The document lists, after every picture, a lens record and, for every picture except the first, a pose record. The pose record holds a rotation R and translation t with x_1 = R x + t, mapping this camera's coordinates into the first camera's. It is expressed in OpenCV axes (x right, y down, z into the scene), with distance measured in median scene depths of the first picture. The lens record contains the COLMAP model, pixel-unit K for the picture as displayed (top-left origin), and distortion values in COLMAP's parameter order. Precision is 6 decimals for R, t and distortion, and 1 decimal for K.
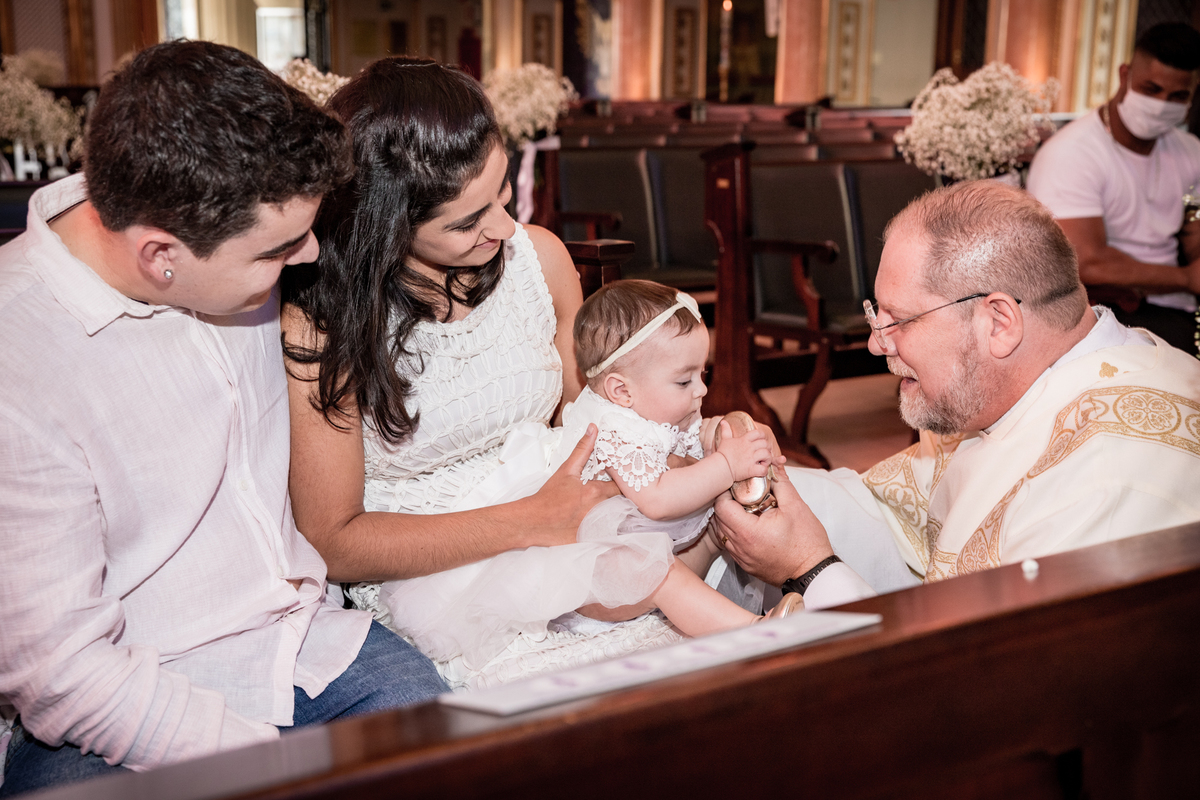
lens RADIAL K [[1602.4, 0, 600.4], [0, 1602.4, 402.0], [0, 0, 1]] dist [0.089327, 0.079908]
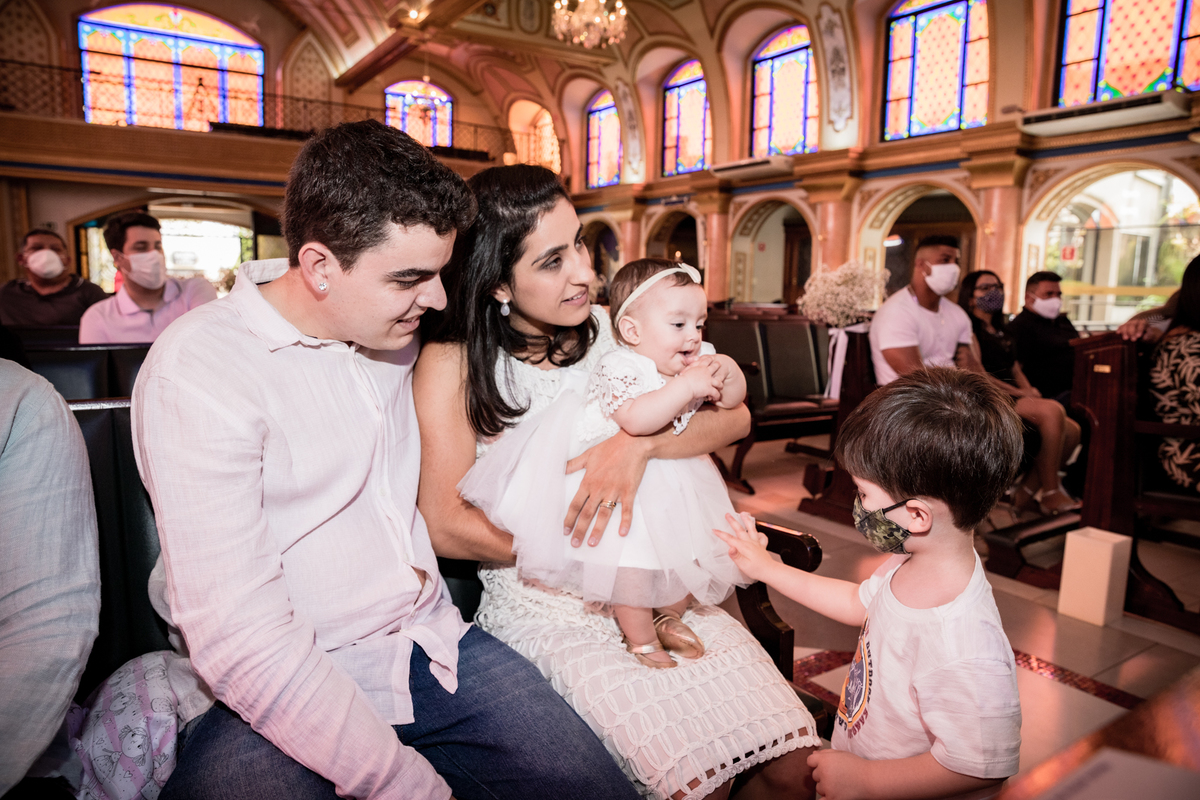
lens RADIAL K [[804.8, 0, 597.2], [0, 804.8, 402.0], [0, 0, 1]] dist [-0.113853, 0.085284]
pose [[0.999834, 0.010365, -0.014991, -0.014166], [-0.011339, 0.997725, -0.066454, 0.002559], [0.014268, 0.066613, 0.997677, 0.118265]]
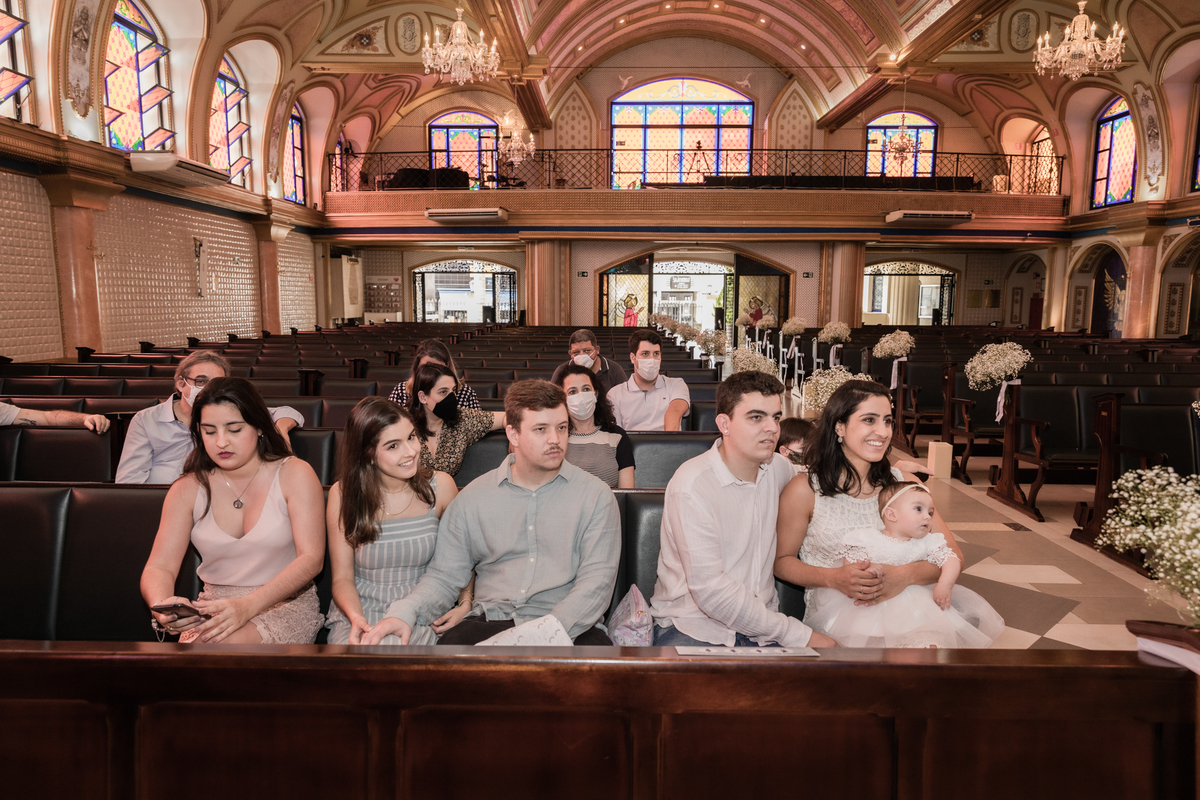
lens RADIAL K [[795.9, 0, 594.7], [0, 795.9, 402.4], [0, 0, 1]] dist [0.007005, 0.004260]
pose [[0.823811, 0.065974, -0.563012, 0.108658], [-0.112033, 0.992563, -0.047620, -0.037935], [0.555684, 0.102306, 0.825075, -0.093353]]
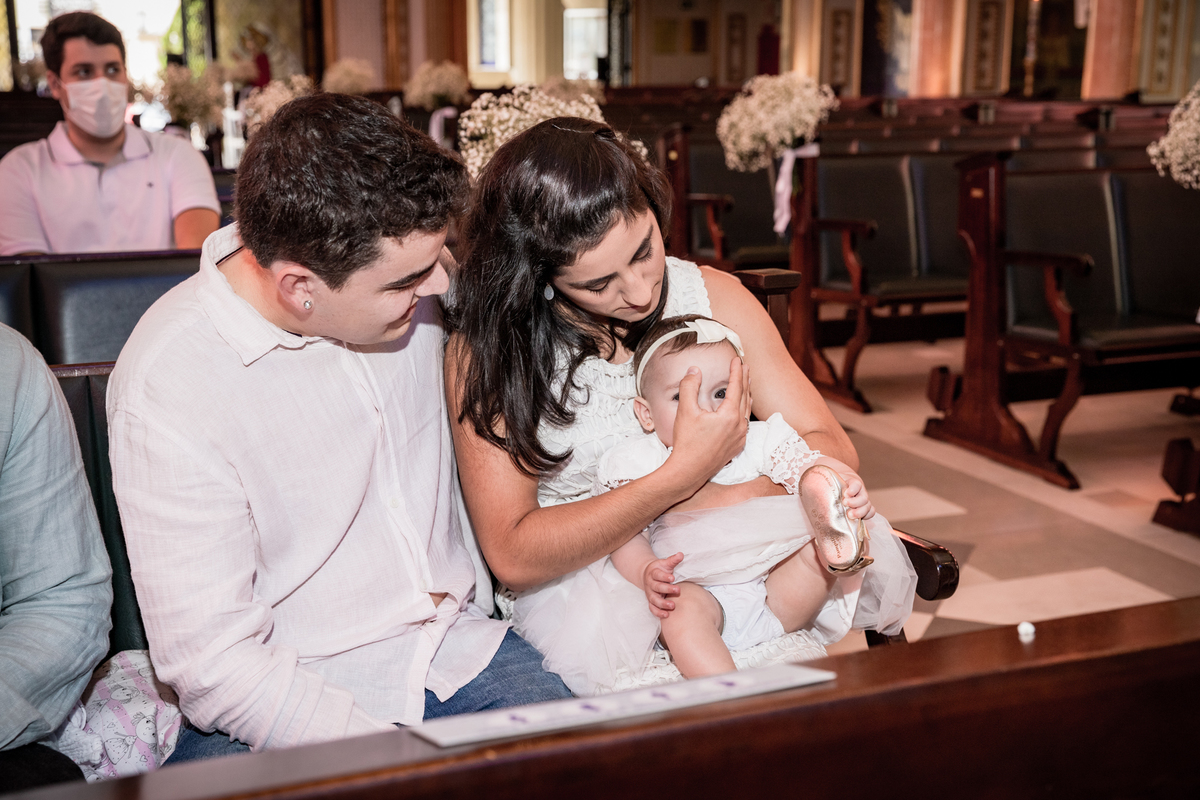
lens RADIAL K [[1602.4, 0, 600.4], [0, 1602.4, 402.0], [0, 0, 1]] dist [0.089327, 0.079908]
pose [[0.982274, 0.028218, -0.185315, 0.035994], [-0.027469, 0.999601, 0.006613, -0.008342], [0.185428, -0.001405, 0.982657, -0.012763]]
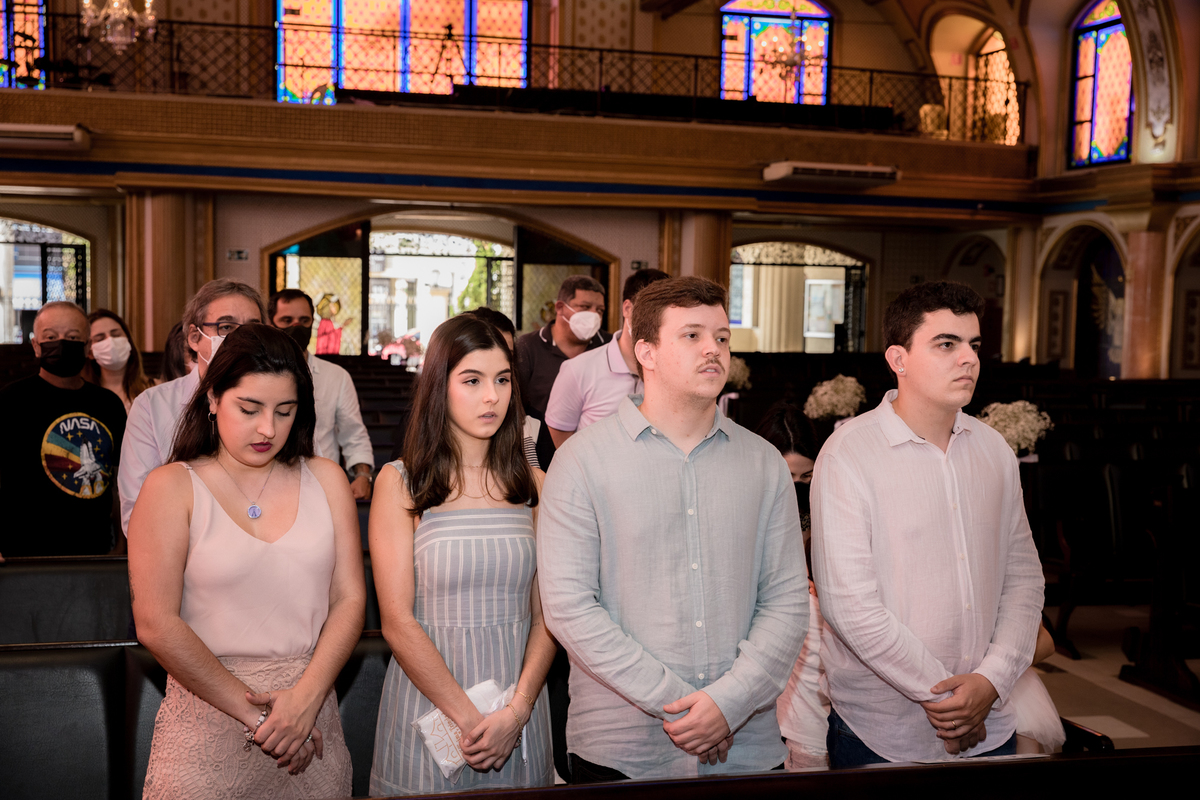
lens RADIAL K [[1536.0, 0, 597.4], [0, 1536.0, 401.5], [0, 0, 1]] dist [0.072452, 0.122459]
pose [[0.945129, 0.031003, -0.325224, 0.052380], [-0.076262, 0.988922, -0.127351, -0.016897], [0.317673, 0.145165, 0.937022, -0.396594]]
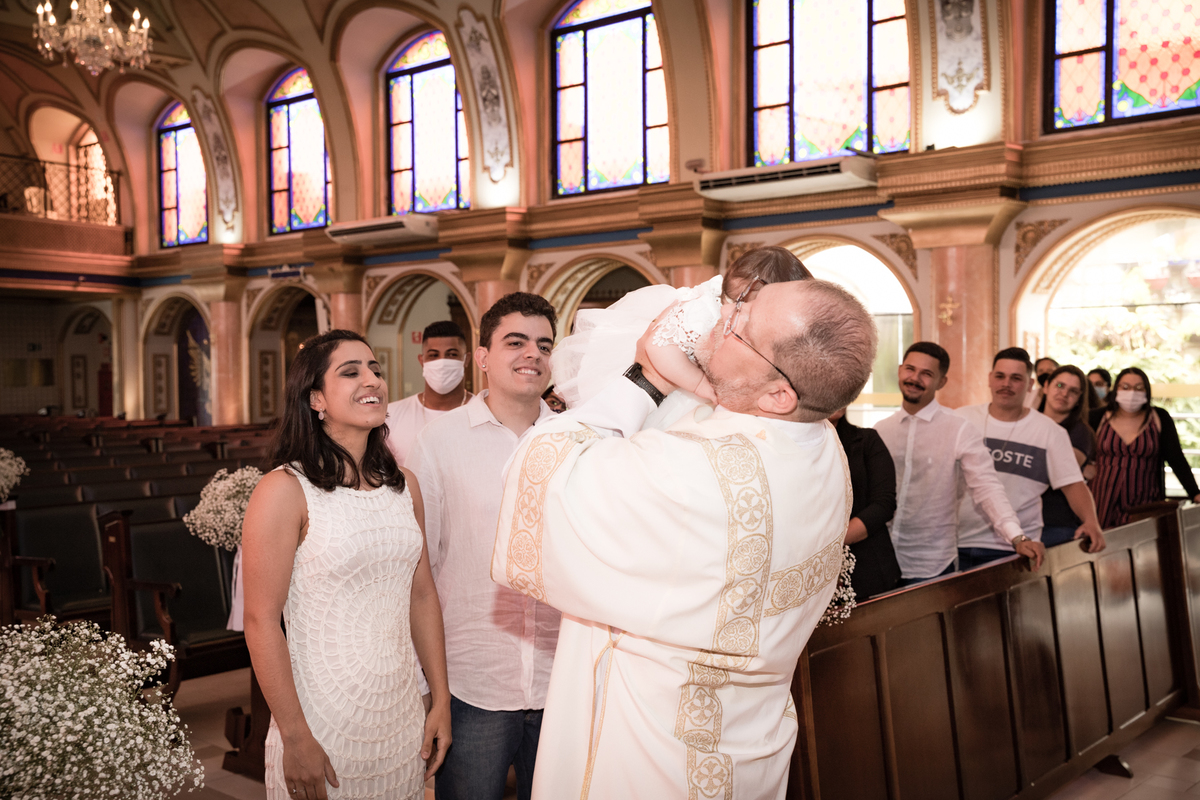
lens RADIAL K [[1269.9, 0, 596.5], [0, 1269.9, 402.0], [0, 0, 1]] dist [-0.002010, 0.139749]
pose [[0.969243, -0.028464, 0.244456, 0.211848], [0.071255, 0.983202, -0.168035, -0.038338], [-0.235567, 0.180285, 0.954990, -0.158975]]
